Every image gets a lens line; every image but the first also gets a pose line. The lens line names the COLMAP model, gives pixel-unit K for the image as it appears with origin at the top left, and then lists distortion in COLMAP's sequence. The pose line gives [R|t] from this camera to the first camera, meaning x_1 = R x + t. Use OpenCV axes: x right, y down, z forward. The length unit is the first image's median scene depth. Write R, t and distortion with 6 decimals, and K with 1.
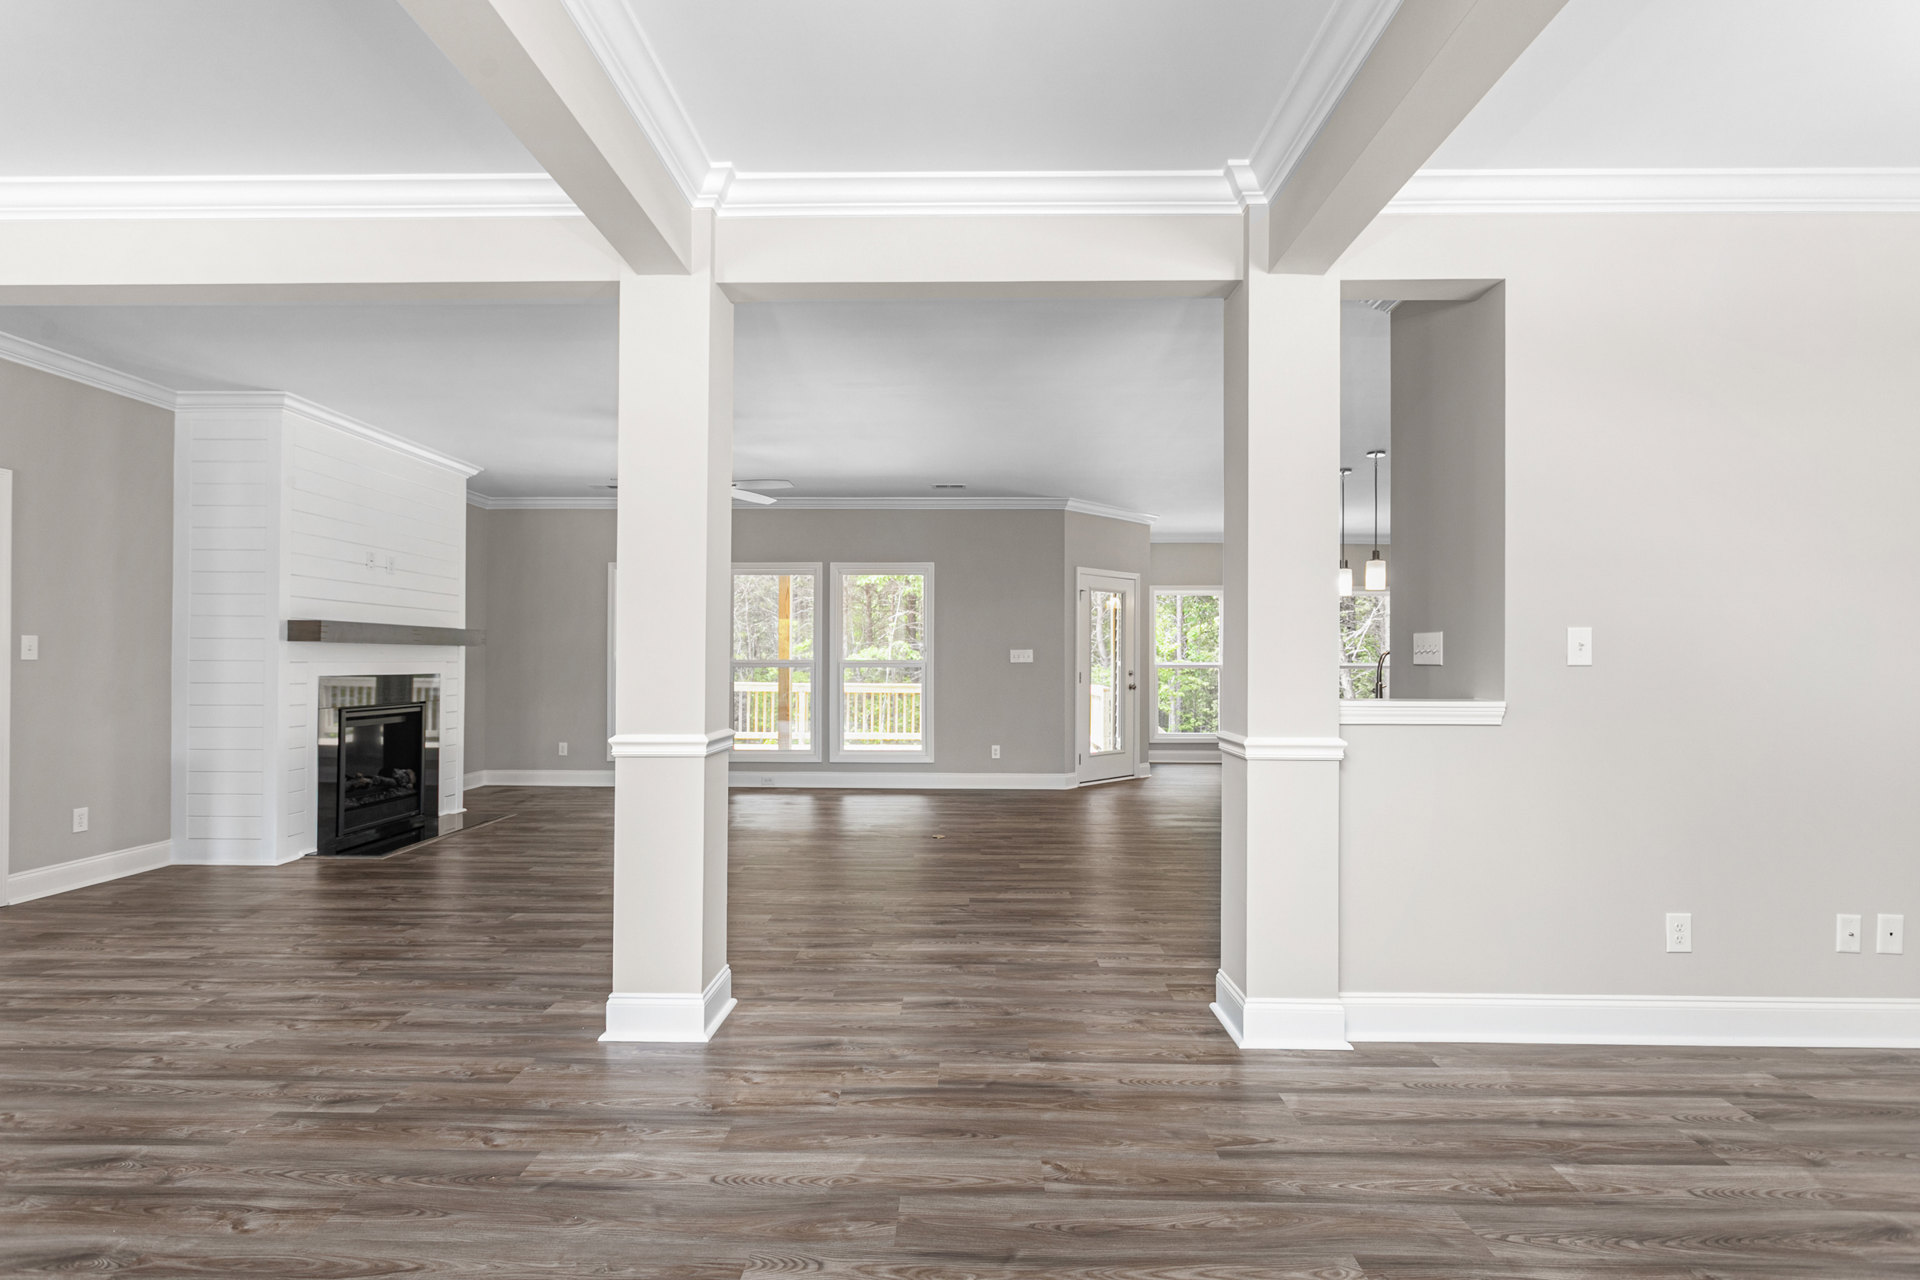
lens RADIAL K [[924.9, 0, 948.2], [0, 924.9, 654.8], [0, 0, 1]] dist [0.000876, 0.000383]
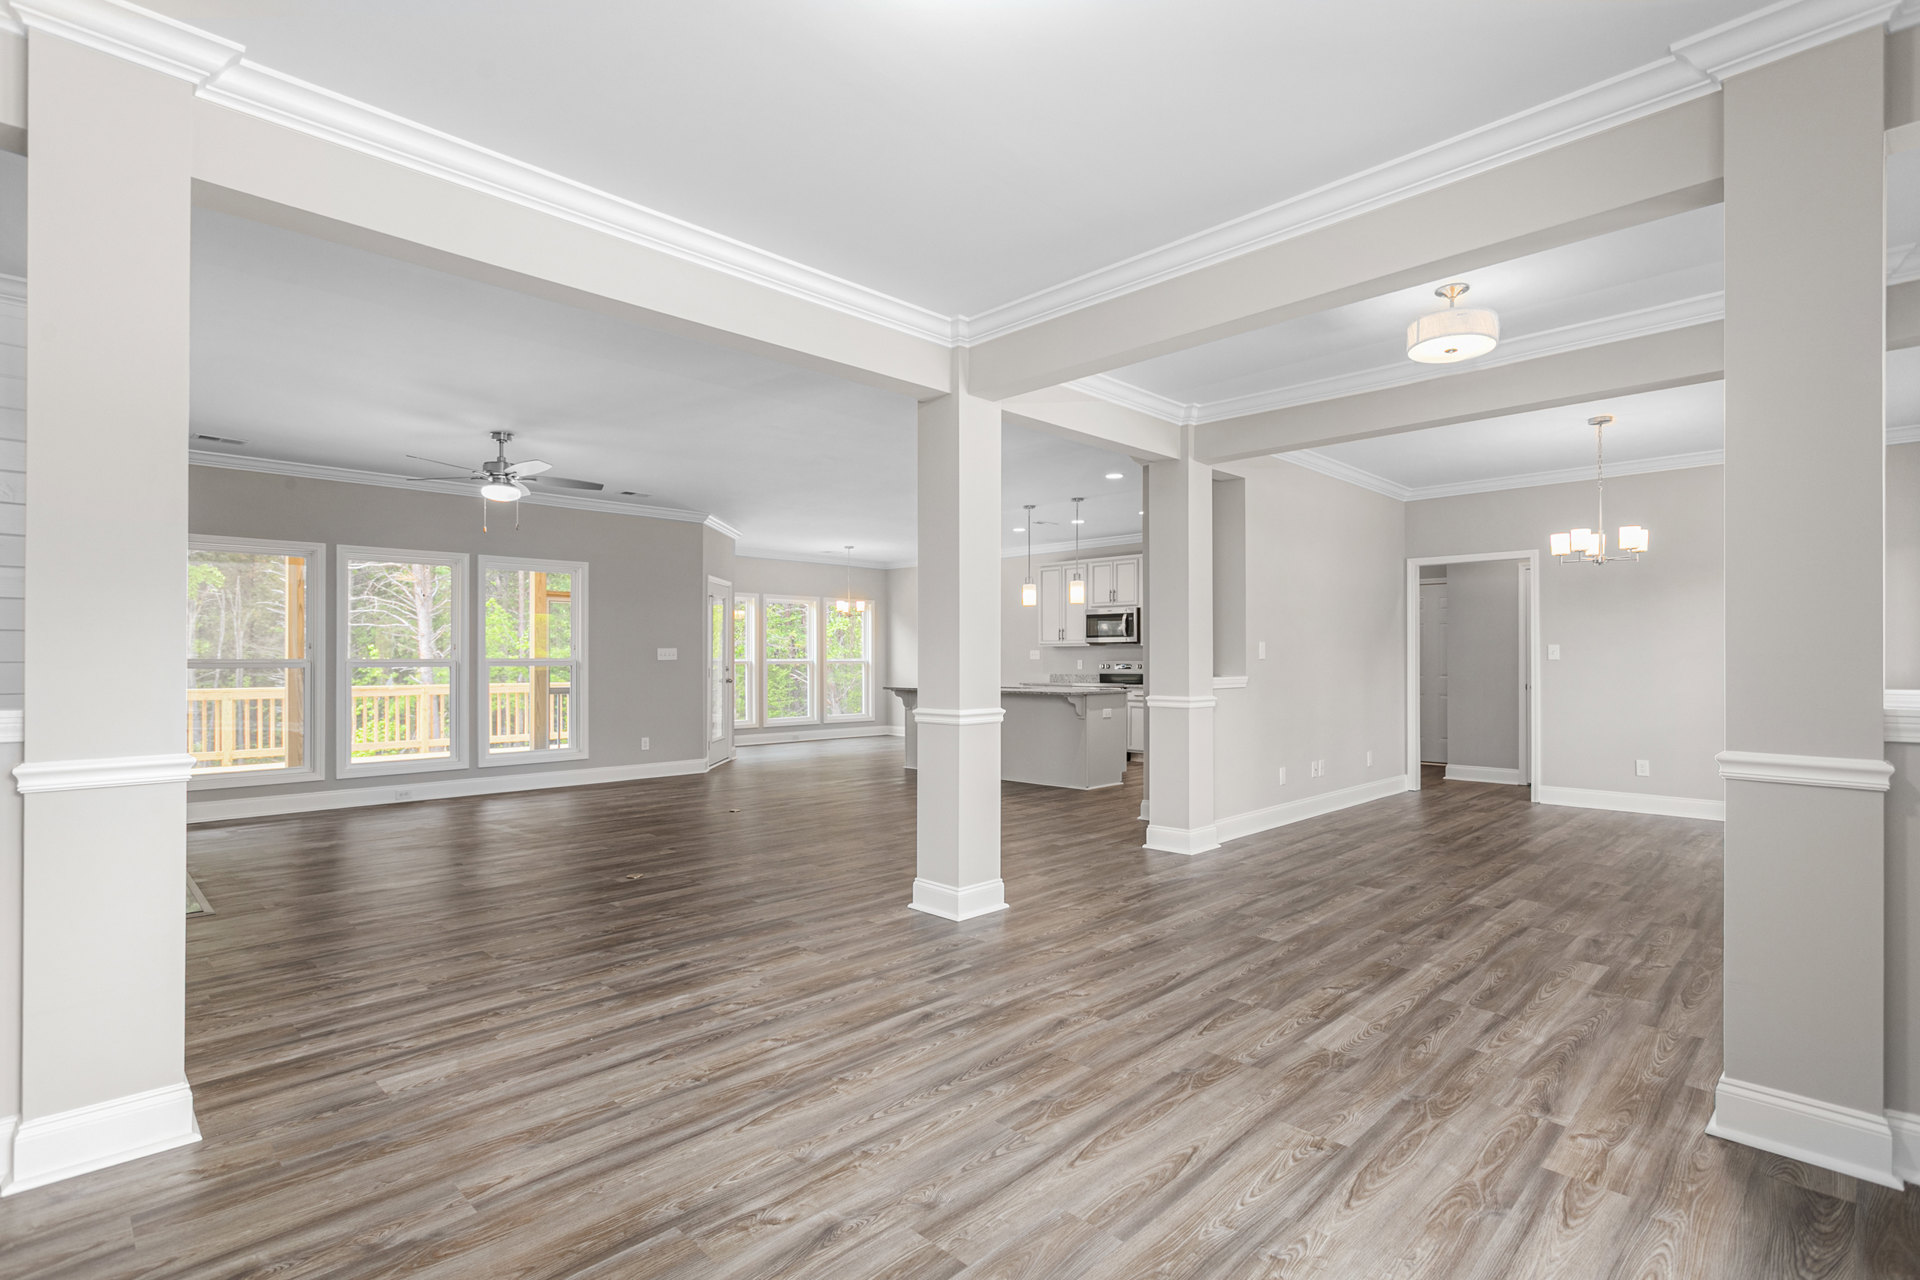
lens RADIAL K [[924.9, 0, 952.8], [0, 924.9, 632.2], [0, 0, 1]] dist [0.000876, 0.000383]
pose [[0.699013, 0.014611, 0.714960, -0.699597], [0.000322, 0.999785, -0.020748, -0.002594], [-0.715109, 0.014733, 0.698858, -0.006517]]
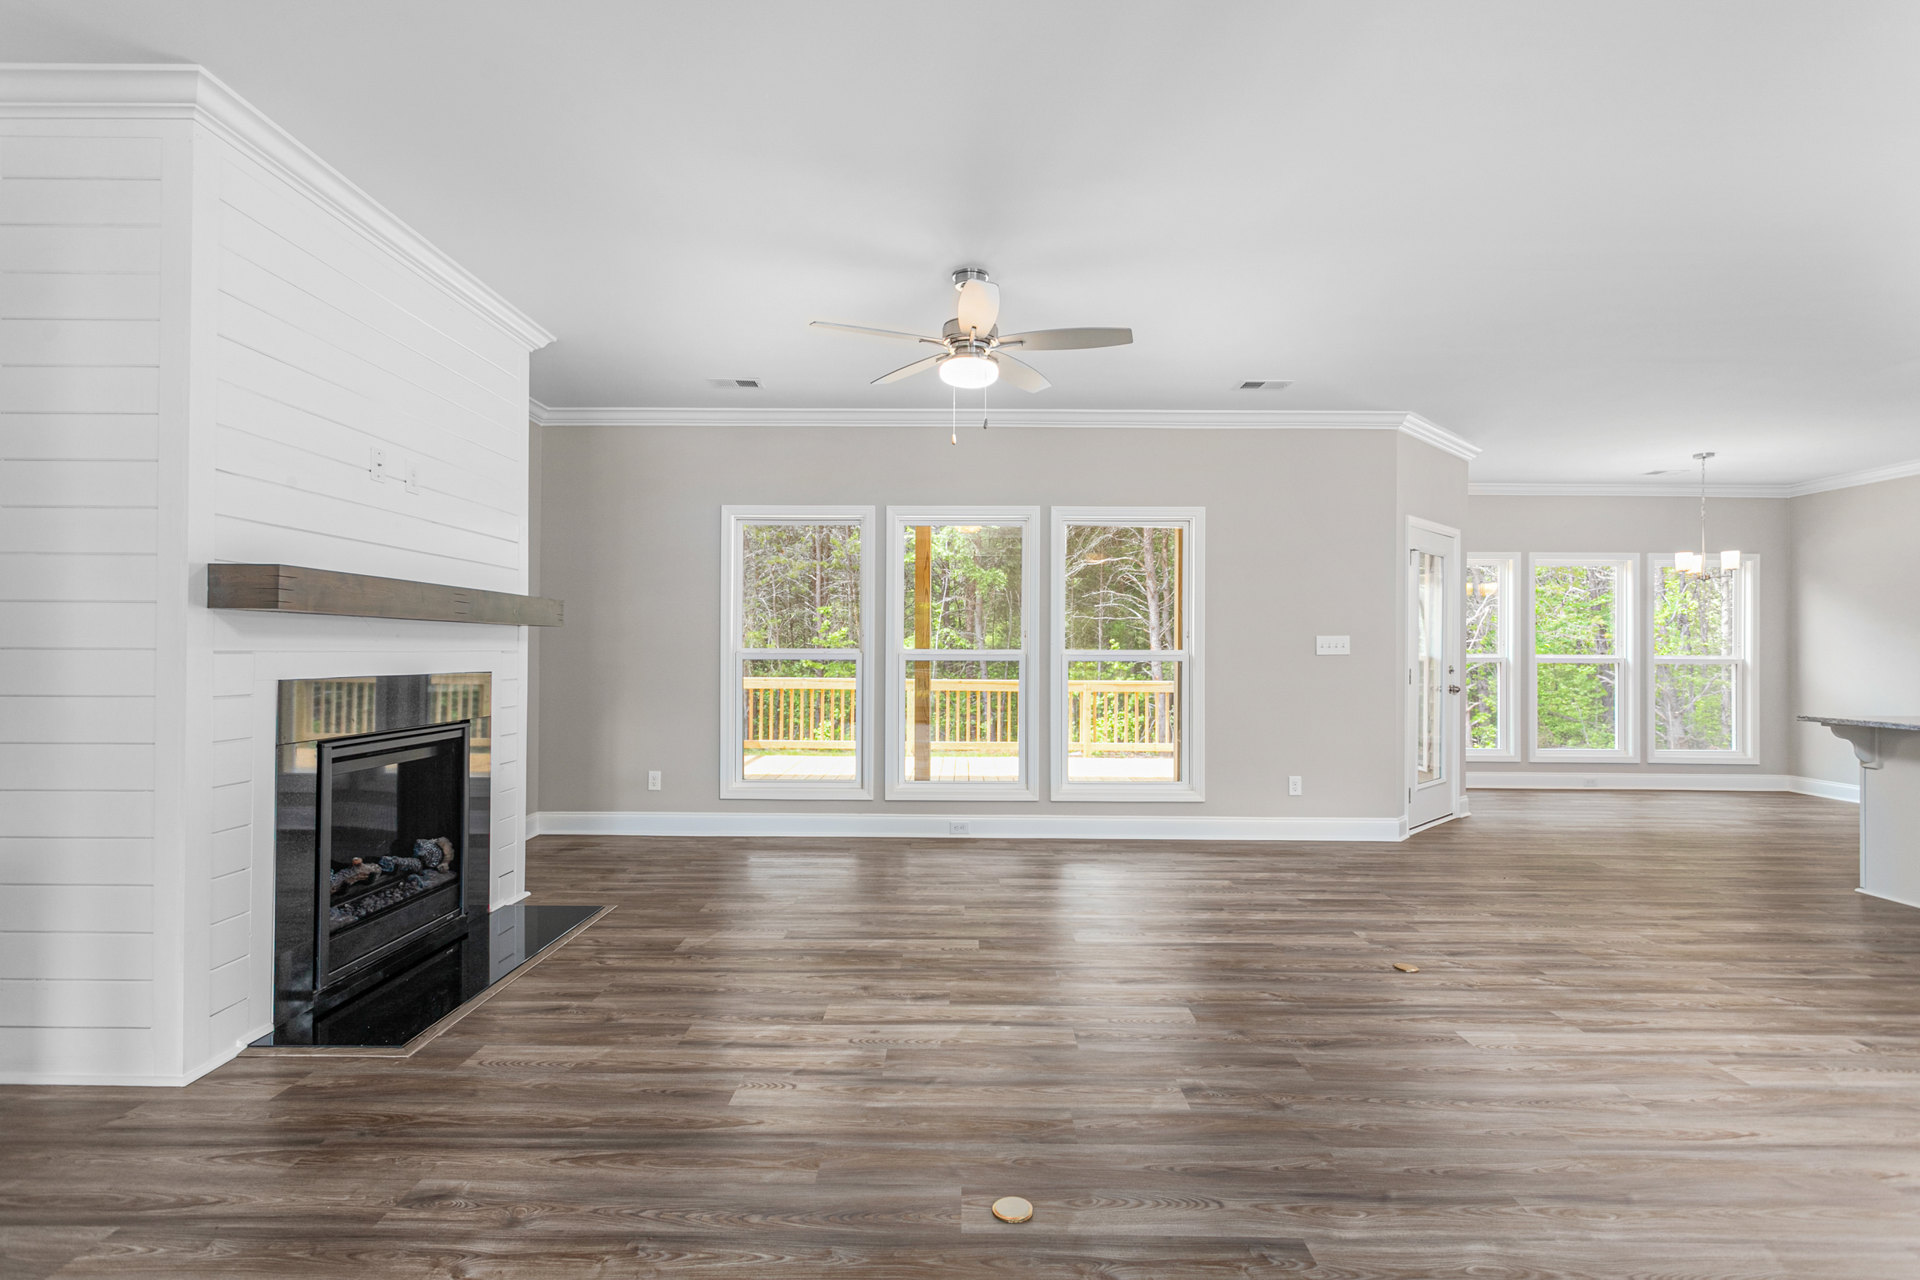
lens RADIAL K [[924.9, 0, 950.9], [0, 924.9, 649.6], [0, 0, 1]] dist [0.000876, 0.000383]
pose [[0.999941, 0.002401, 0.010601, -0.314457], [-0.002450, 0.999986, 0.004626, 0.003128], [-0.010590, -0.004652, 0.999933, 0.485632]]
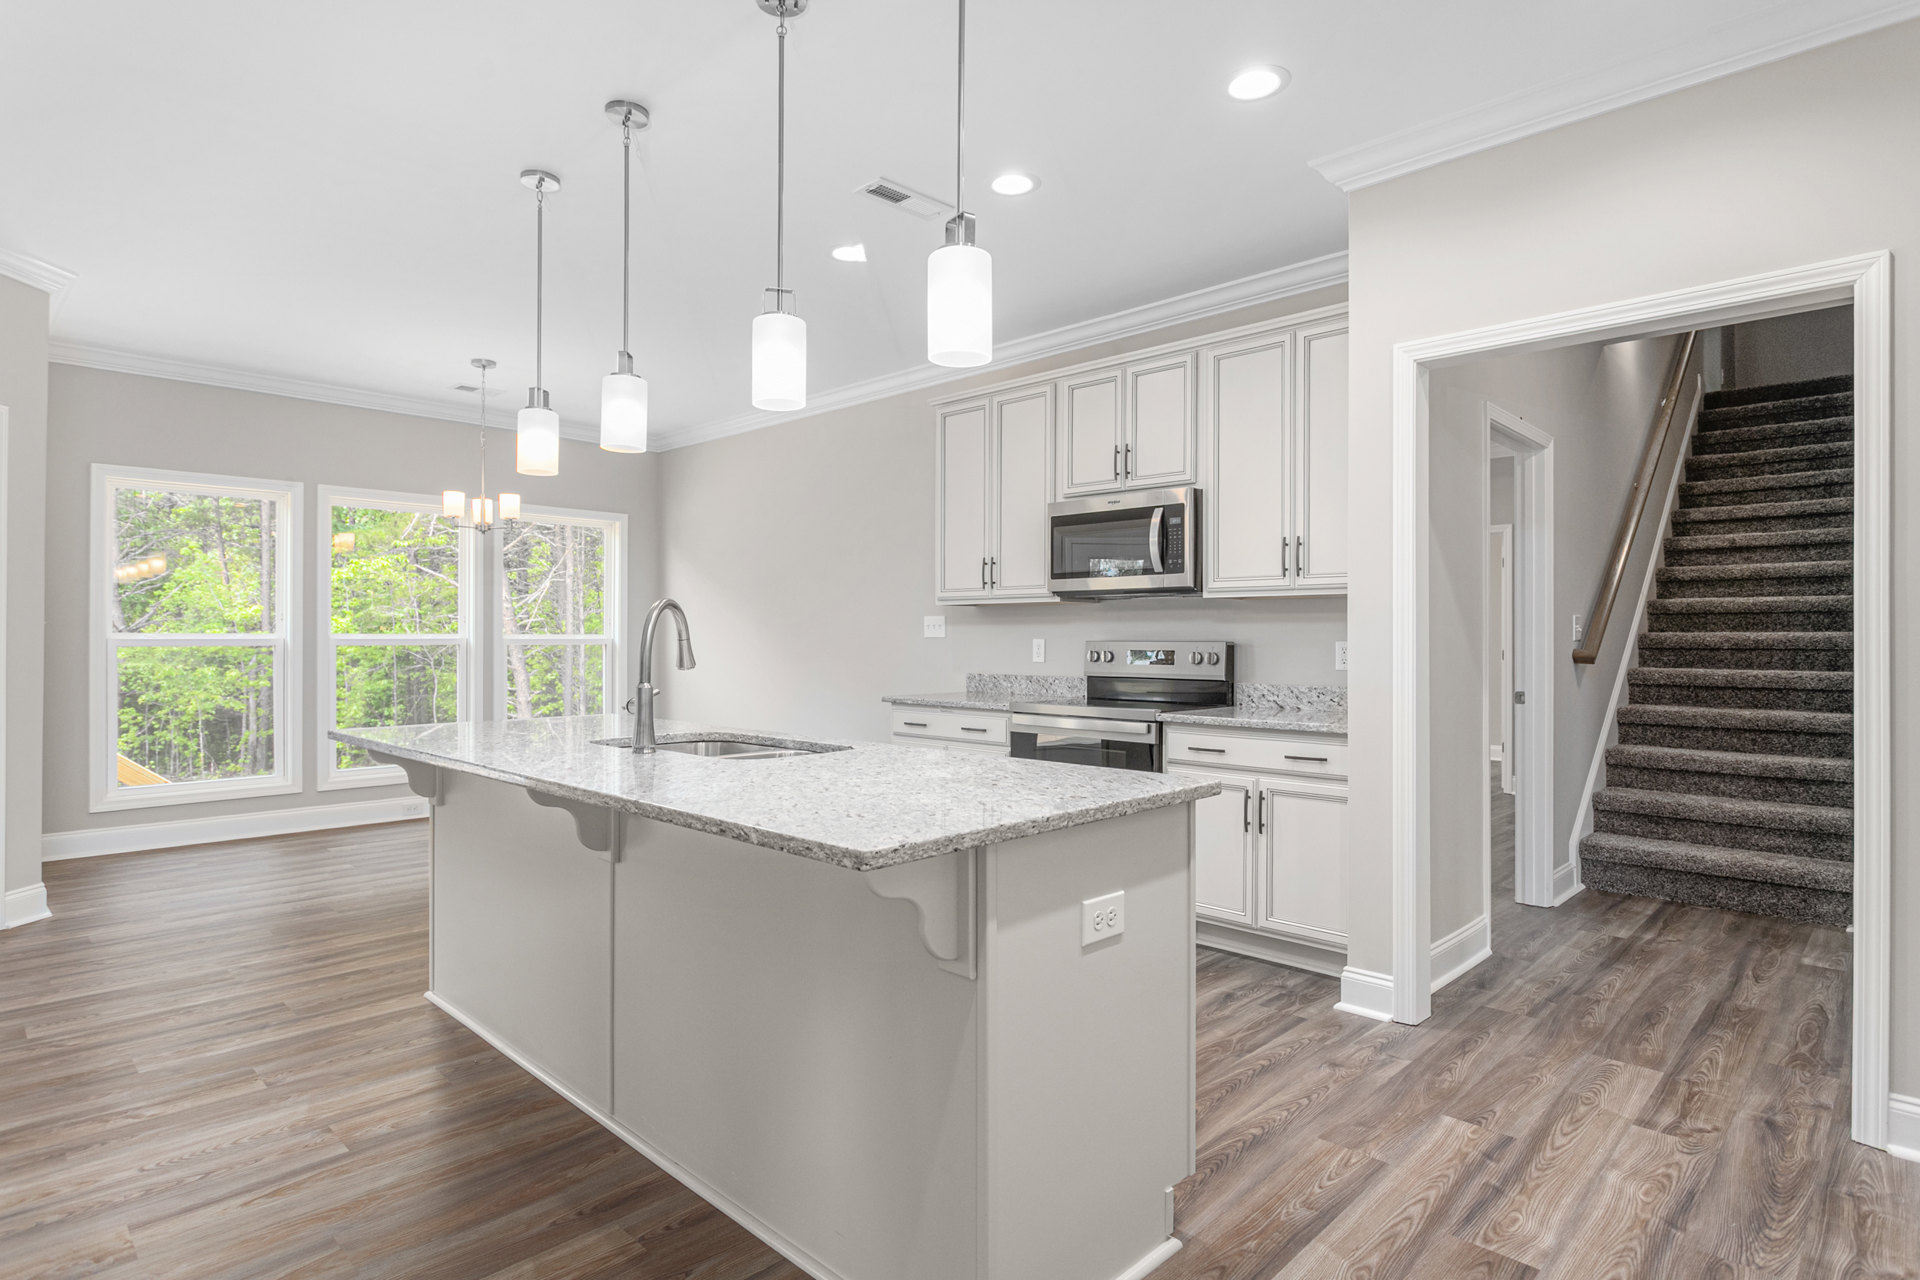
lens RADIAL K [[1009.4, 0, 956.2], [0, 1009.4, 633.1], [0, 0, 1]] dist [-0.005868, 0.002742]
pose [[0.681956, 0.001141, 0.731392, 0.280320], [-0.004878, 0.999984, 0.002988, 0.008856], [-0.731377, -0.005605, 0.681950, 0.682351]]
